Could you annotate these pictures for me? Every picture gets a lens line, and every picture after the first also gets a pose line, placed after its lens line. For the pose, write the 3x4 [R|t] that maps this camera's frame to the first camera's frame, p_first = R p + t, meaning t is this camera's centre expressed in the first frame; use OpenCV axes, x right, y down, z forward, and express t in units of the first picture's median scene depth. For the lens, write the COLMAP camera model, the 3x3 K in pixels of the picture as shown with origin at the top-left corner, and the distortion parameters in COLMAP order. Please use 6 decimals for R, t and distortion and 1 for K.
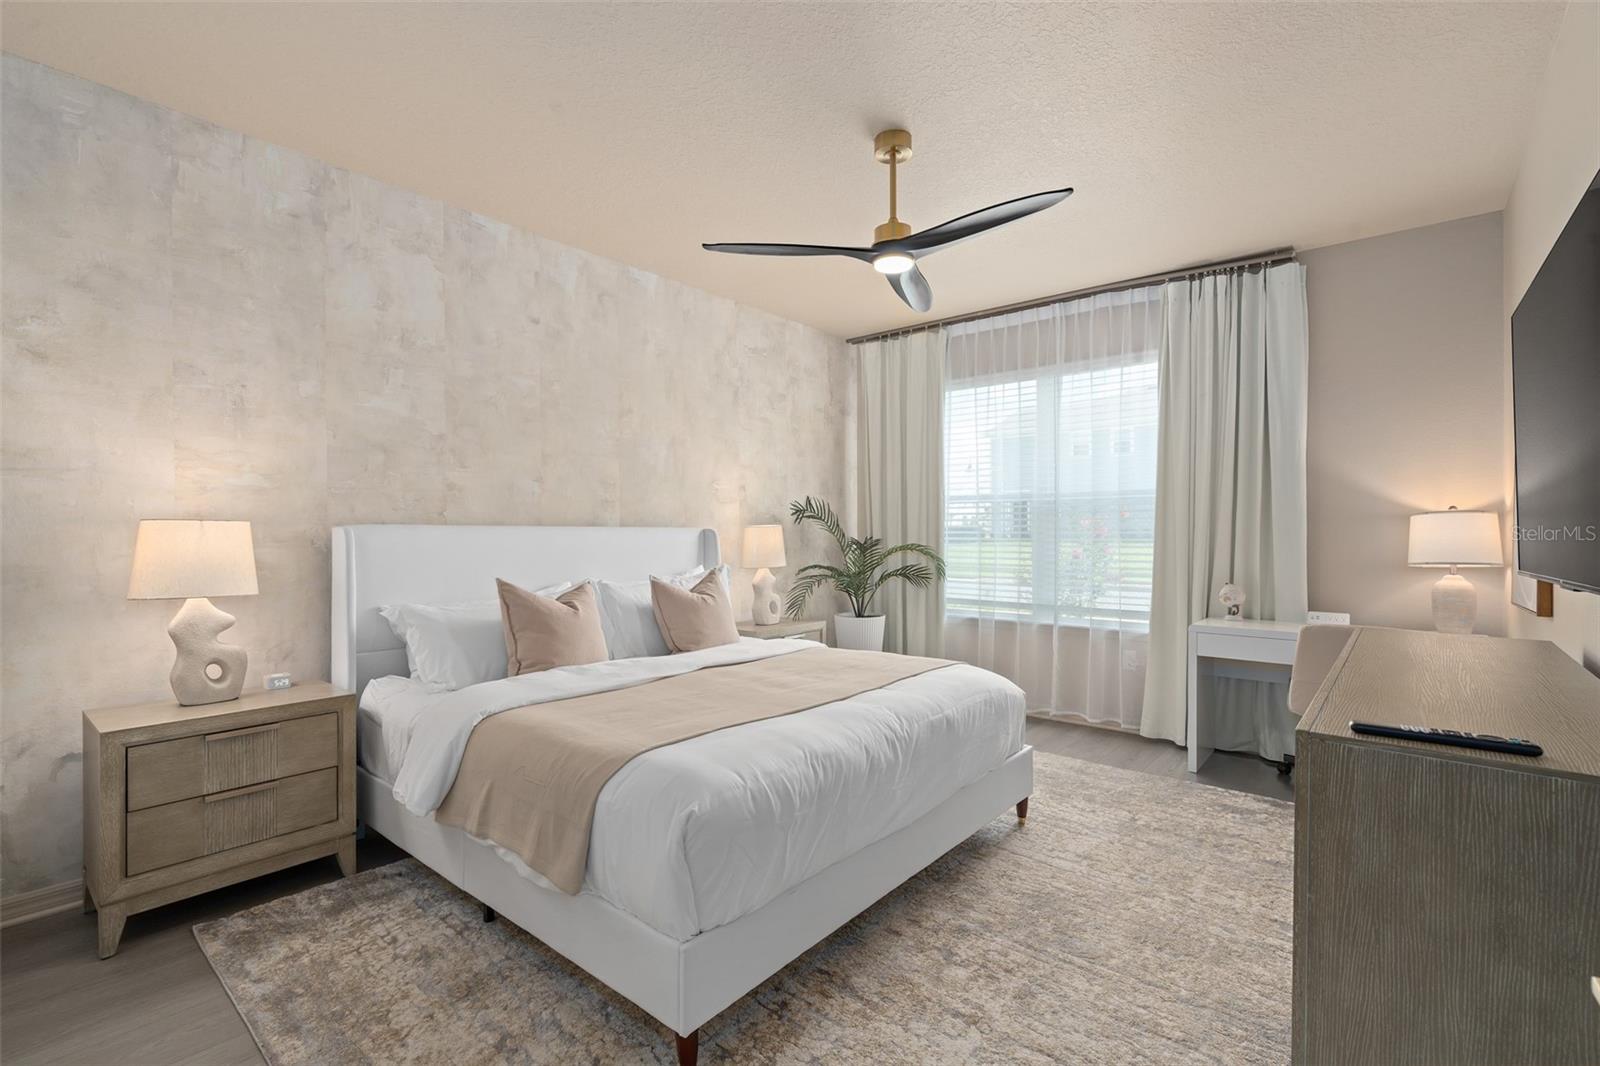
lens RADIAL K [[726.4, 0, 798.9], [0, 726.4, 537.0], [0, 0, 1]] dist [-0.002130, 0.001985]
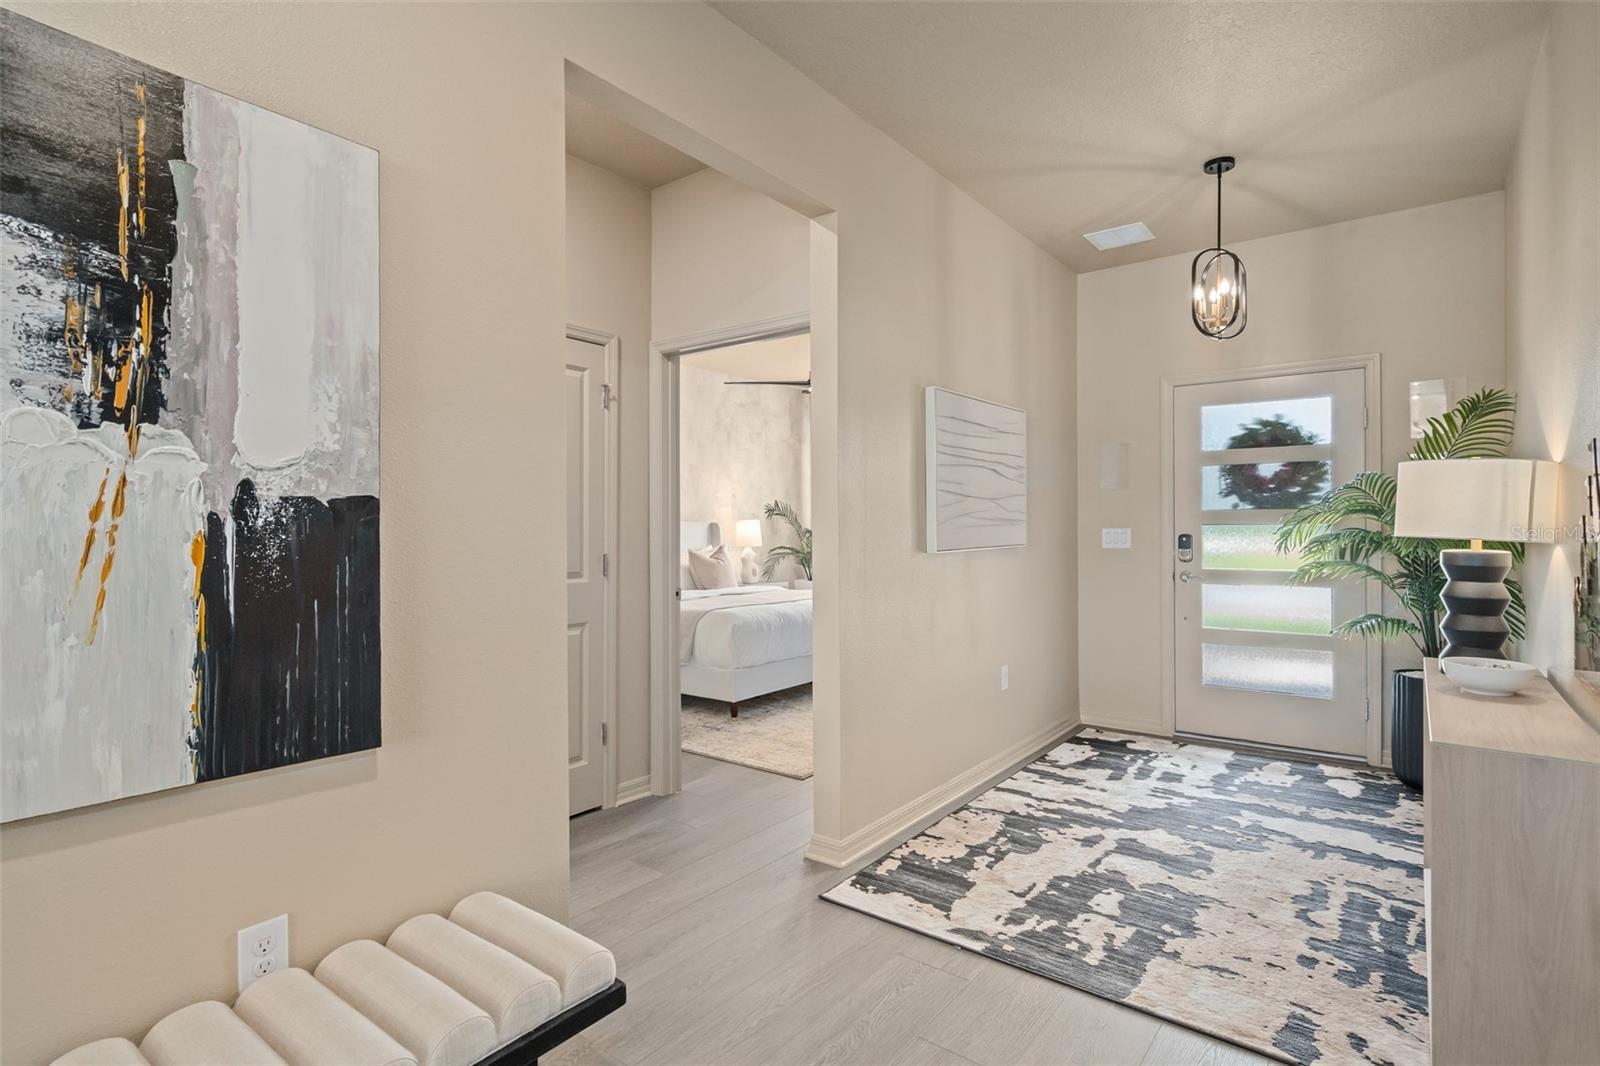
lens RADIAL K [[793.3, 0, 800.7], [0, 793.3, 532.2], [0, 0, 1]] dist [0.004294, 0.000685]
pose [[0.999029, -0.004308, 0.043845, -0.009052], [0.004372, 0.999990, -0.001367, 0.012083], [-0.043839, 0.001557, 0.999037, -0.661685]]
